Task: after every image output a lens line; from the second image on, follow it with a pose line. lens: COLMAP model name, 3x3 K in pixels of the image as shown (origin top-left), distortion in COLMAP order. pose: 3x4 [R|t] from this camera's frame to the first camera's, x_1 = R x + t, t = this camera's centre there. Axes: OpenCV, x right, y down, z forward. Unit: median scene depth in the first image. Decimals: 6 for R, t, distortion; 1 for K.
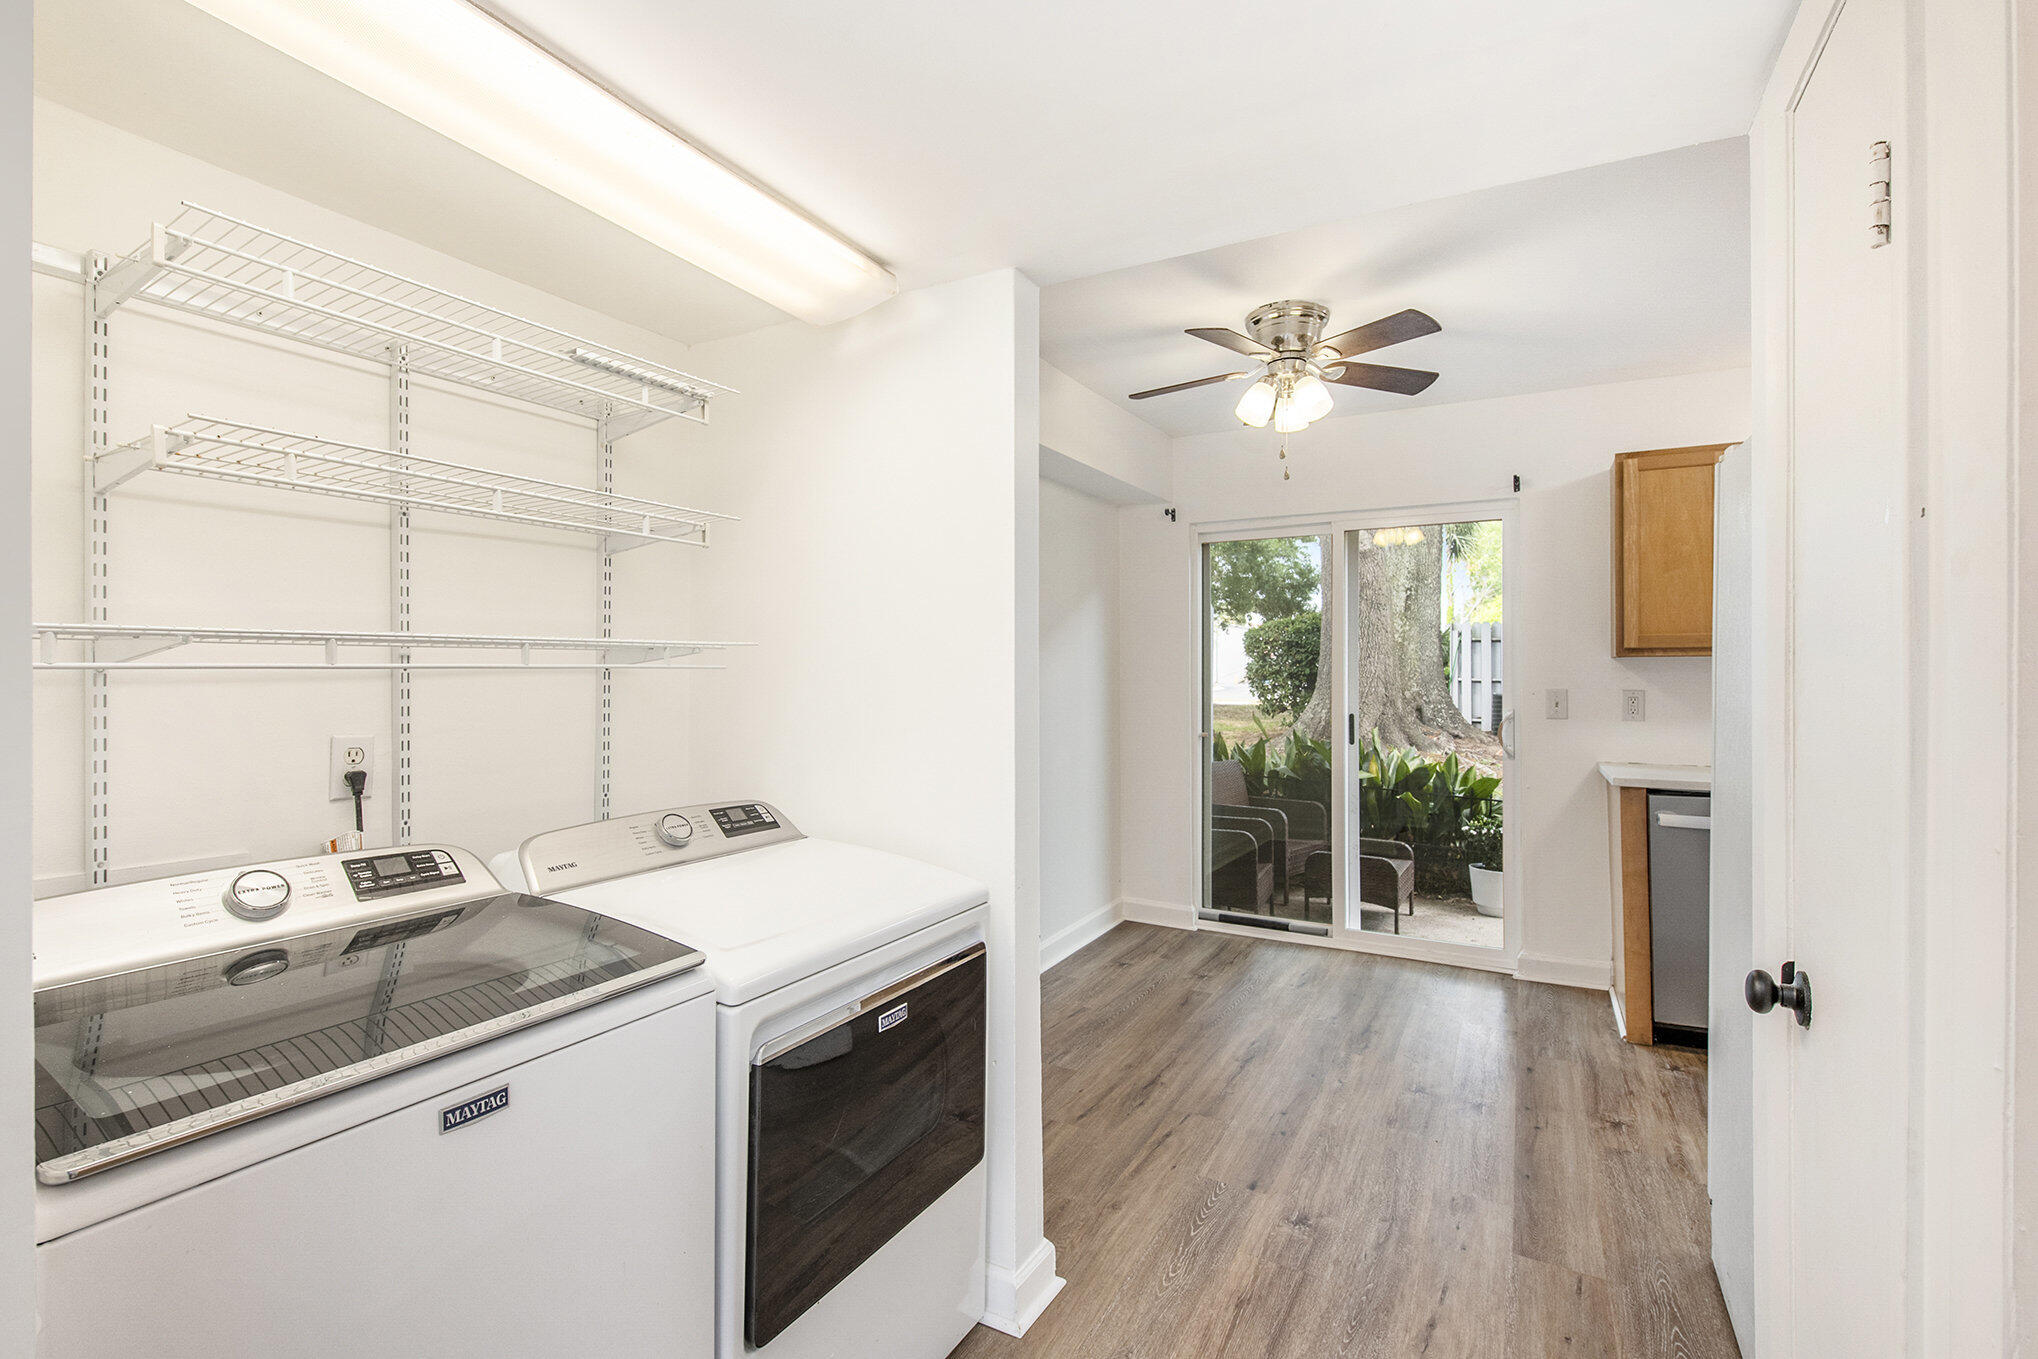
lens RADIAL K [[952.2, 0, 983.1], [0, 952.2, 685.3], [0, 0, 1]] dist [-0.006014, 0.000286]
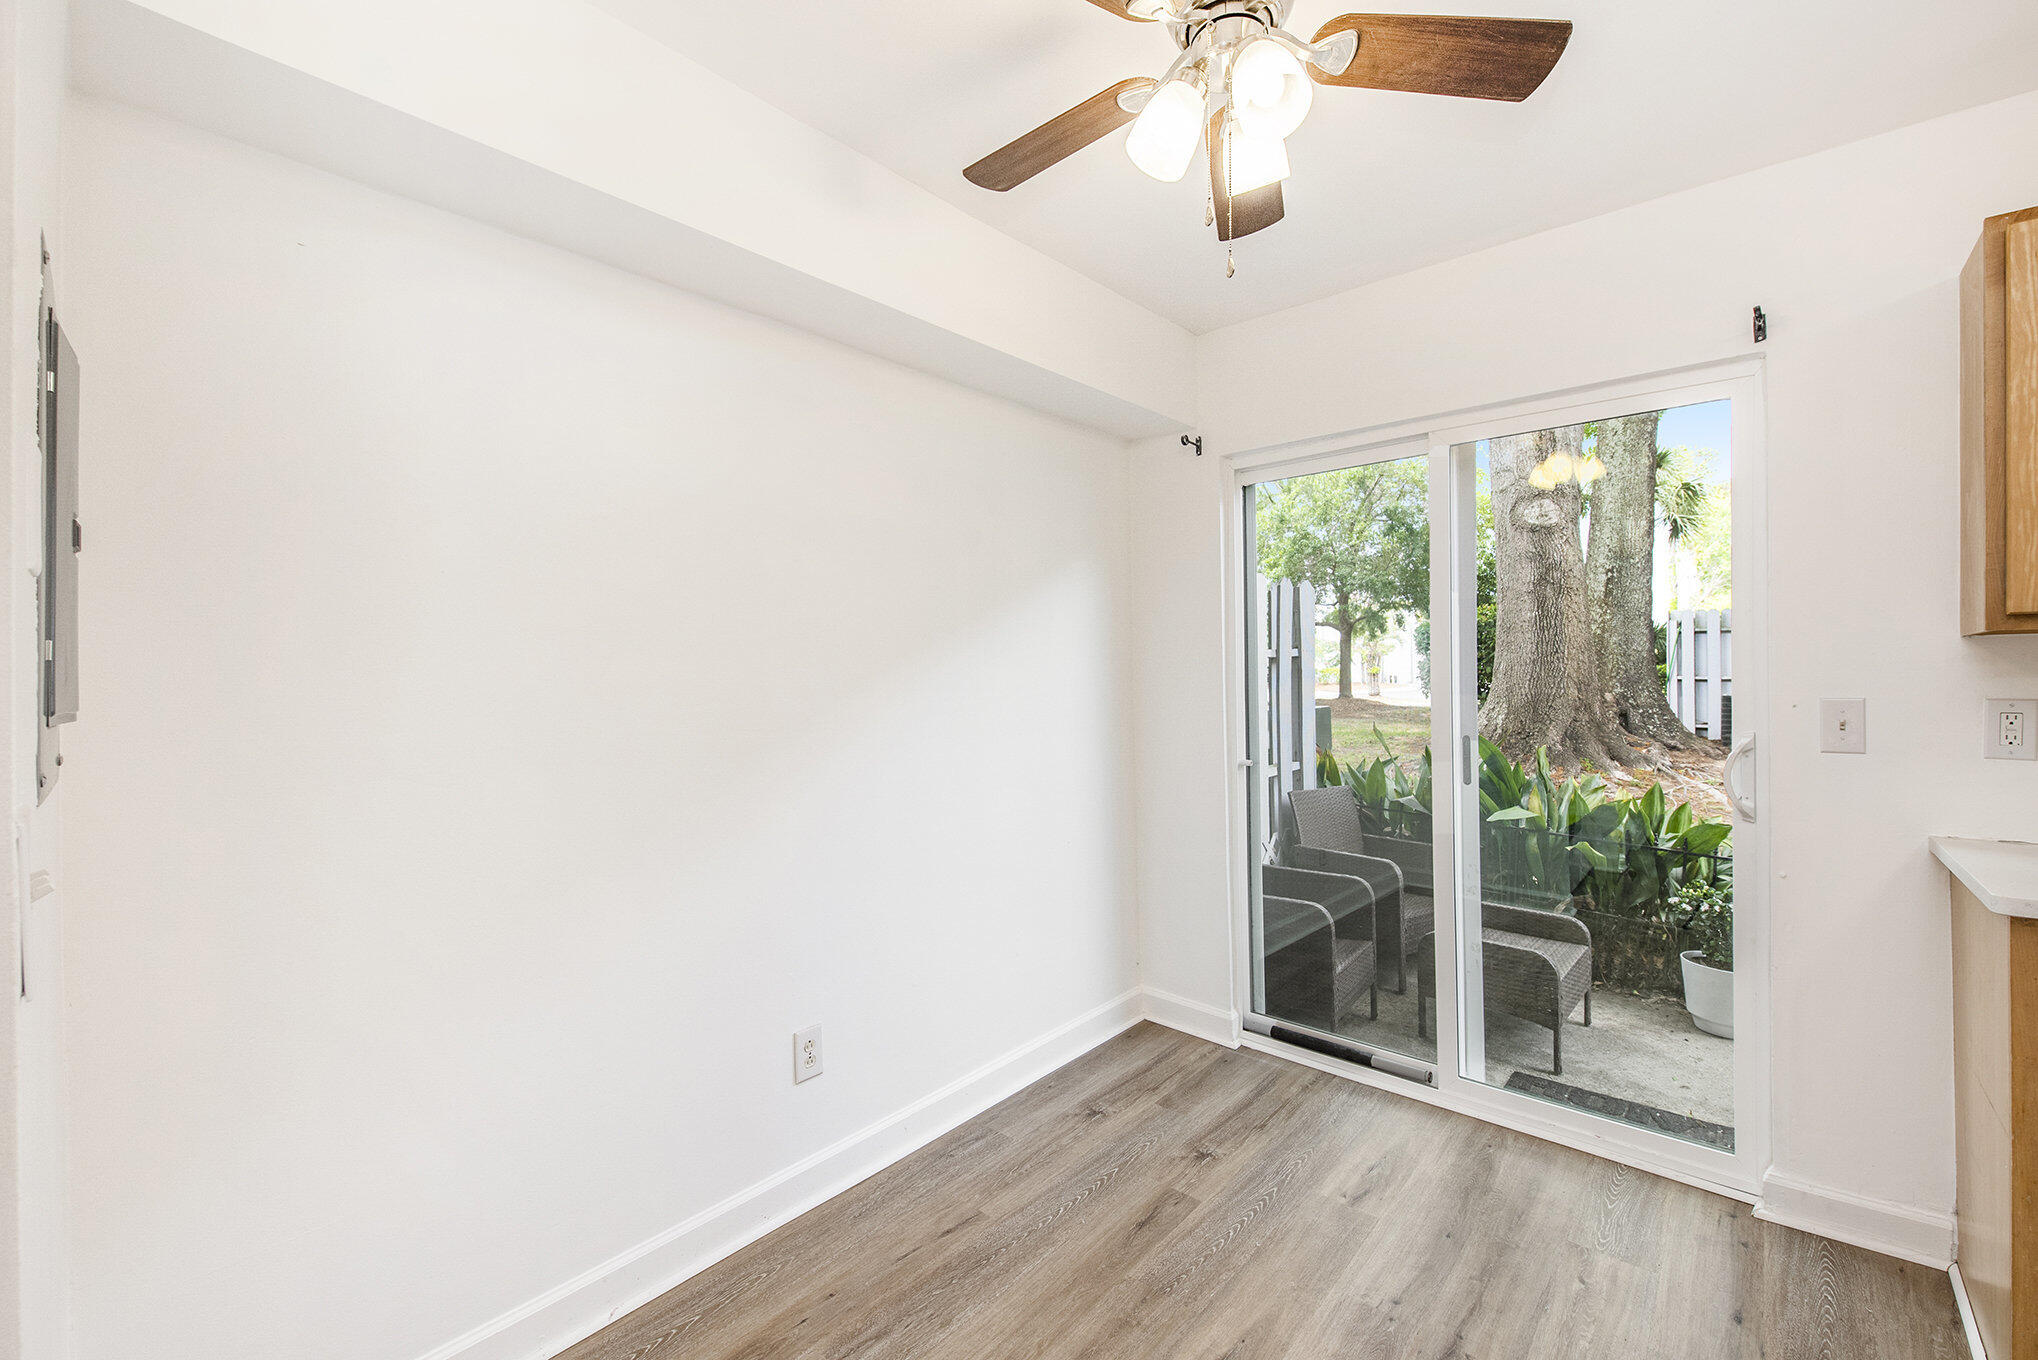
lens RADIAL K [[836.9, 0, 1067.5], [0, 836.9, 688.7], [0, 0, 1]] dist [-0.010210, -0.001641]
pose [[0.984205, -0.005642, -0.176944, 0.188250], [0.006244, 0.999976, 0.002843, -0.004386], [0.176924, -0.003903, 0.984217, 0.341938]]
